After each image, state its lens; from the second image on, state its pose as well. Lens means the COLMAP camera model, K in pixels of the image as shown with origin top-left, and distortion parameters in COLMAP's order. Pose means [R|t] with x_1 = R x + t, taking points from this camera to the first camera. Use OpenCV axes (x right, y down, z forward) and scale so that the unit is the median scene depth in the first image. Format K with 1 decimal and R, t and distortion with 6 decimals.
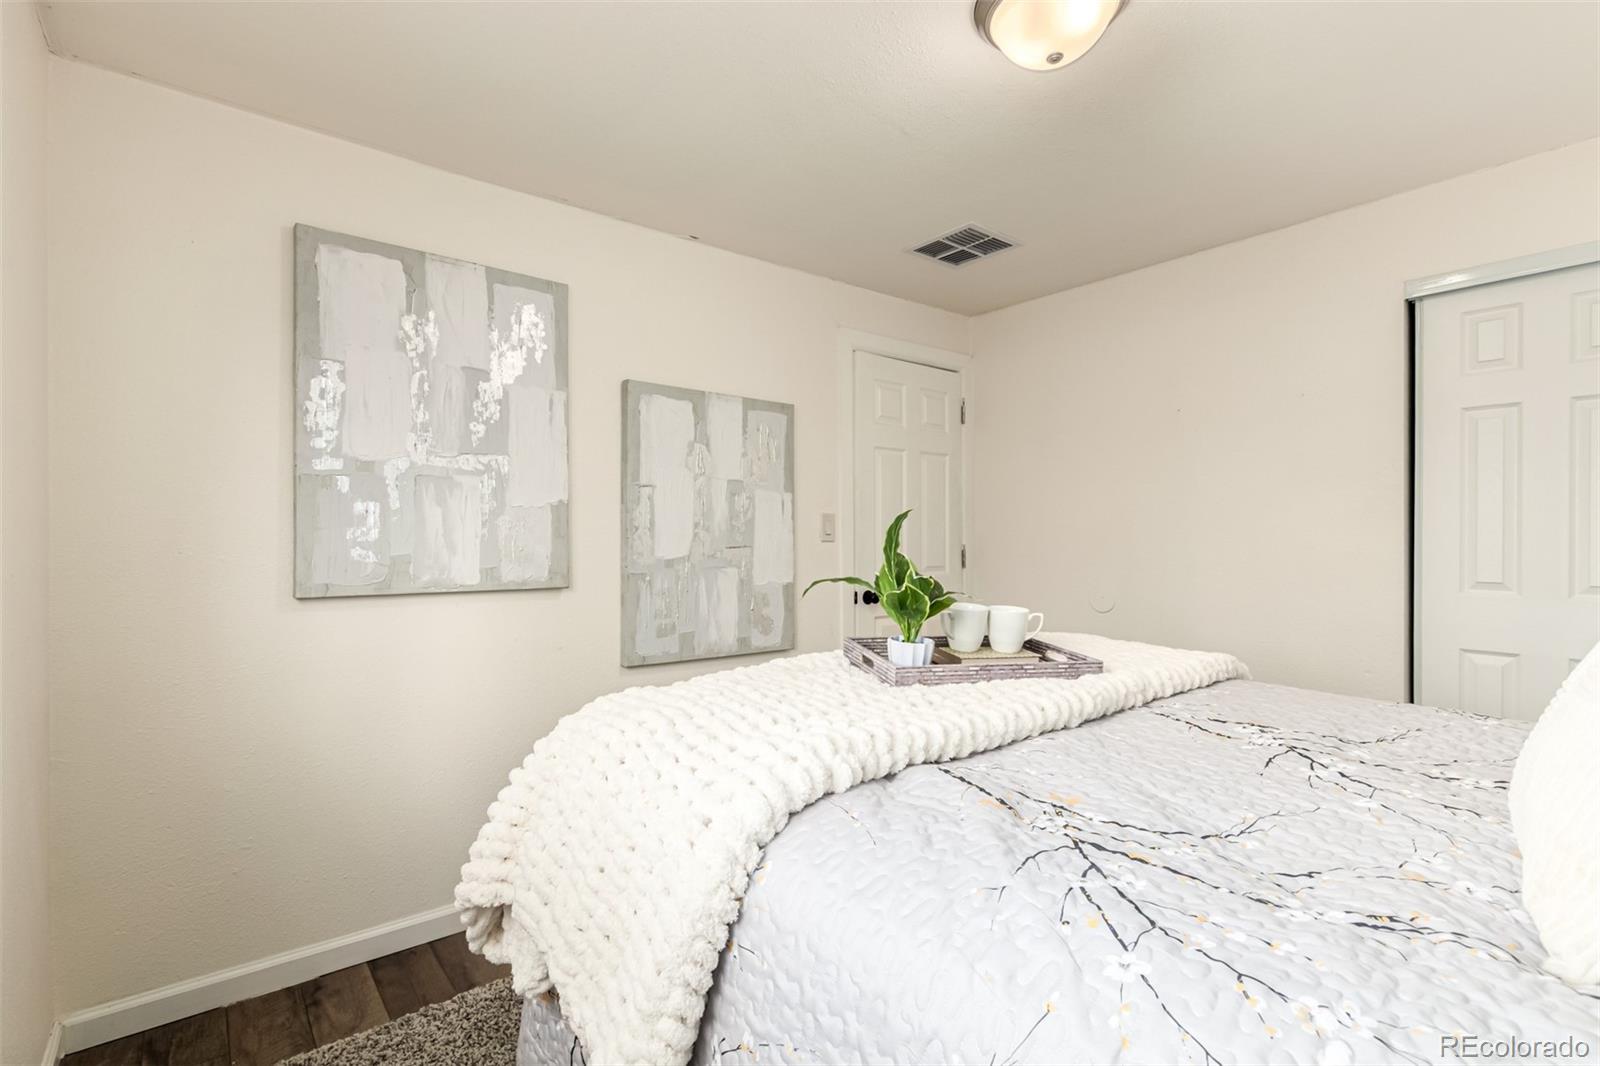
lens RADIAL K [[738.3, 0, 800.9], [0, 738.3, 538.9], [0, 0, 1]] dist [-0.000449, -0.000375]
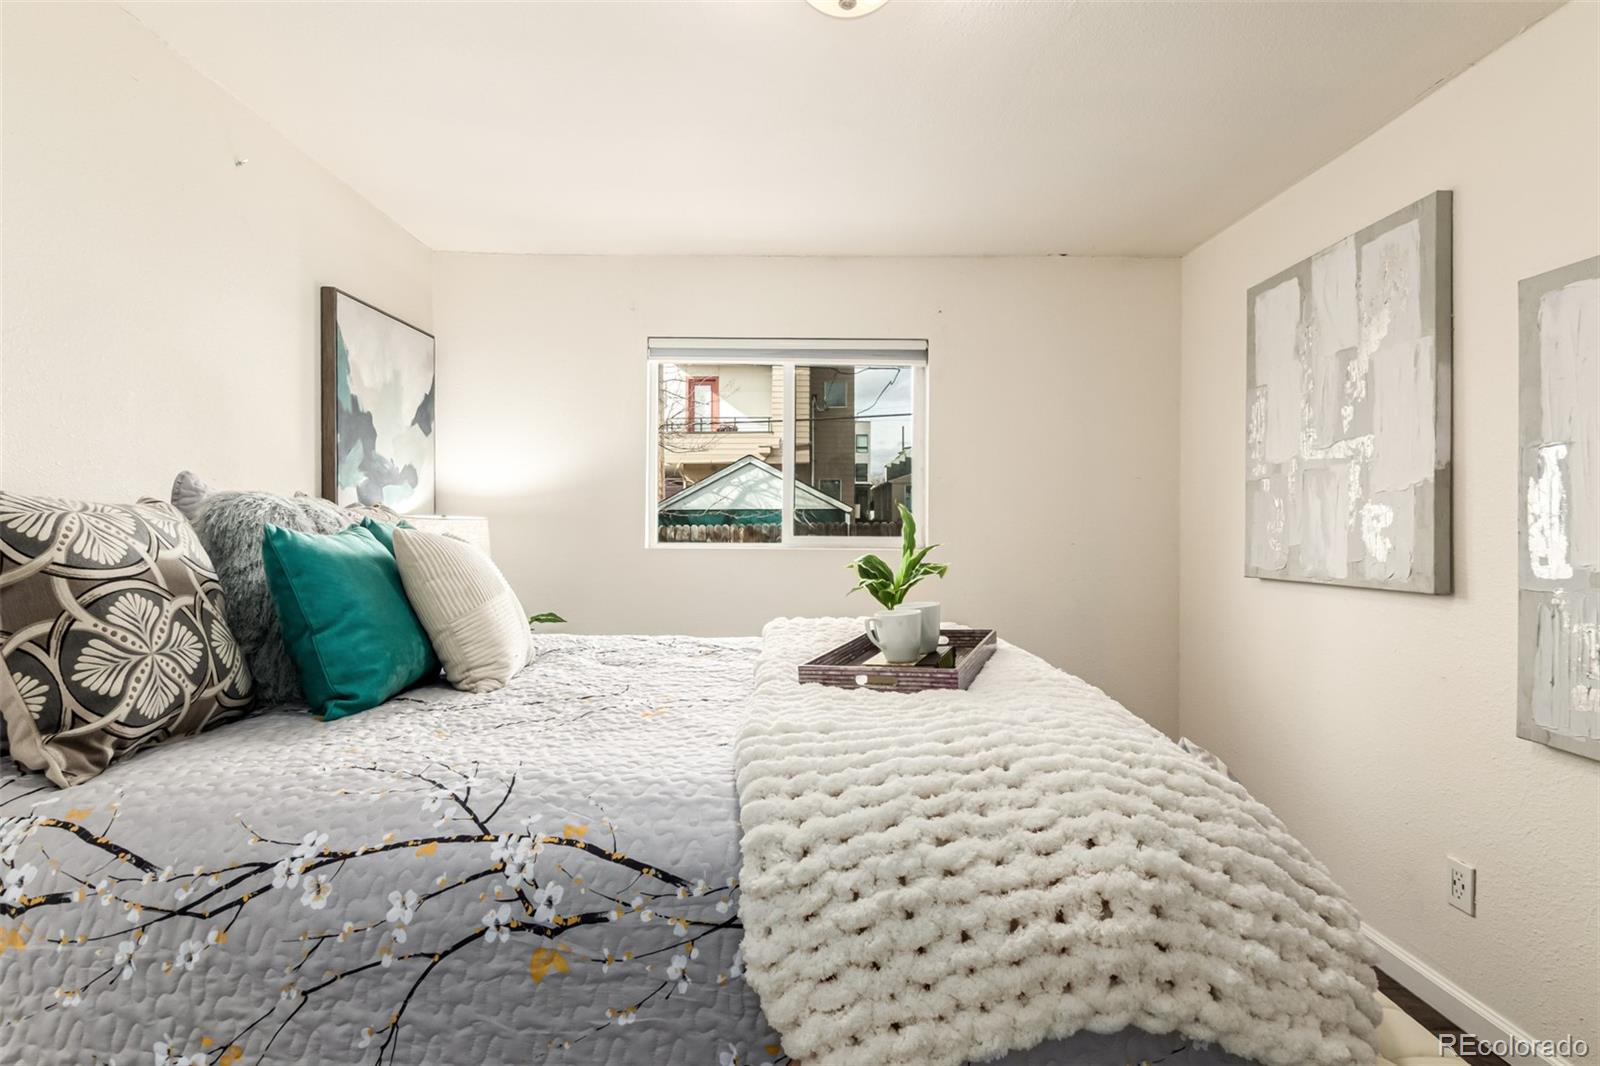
lens RADIAL K [[738.3, 0, 799.8], [0, 738.3, 518.3], [0, 0, 1]] dist [-0.000449, -0.000375]
pose [[-0.610805, -0.019270, -0.791546, 0.727448], [-0.006296, 0.999790, -0.019481, 0.007236], [0.791756, -0.006915, -0.610799, 1.028292]]
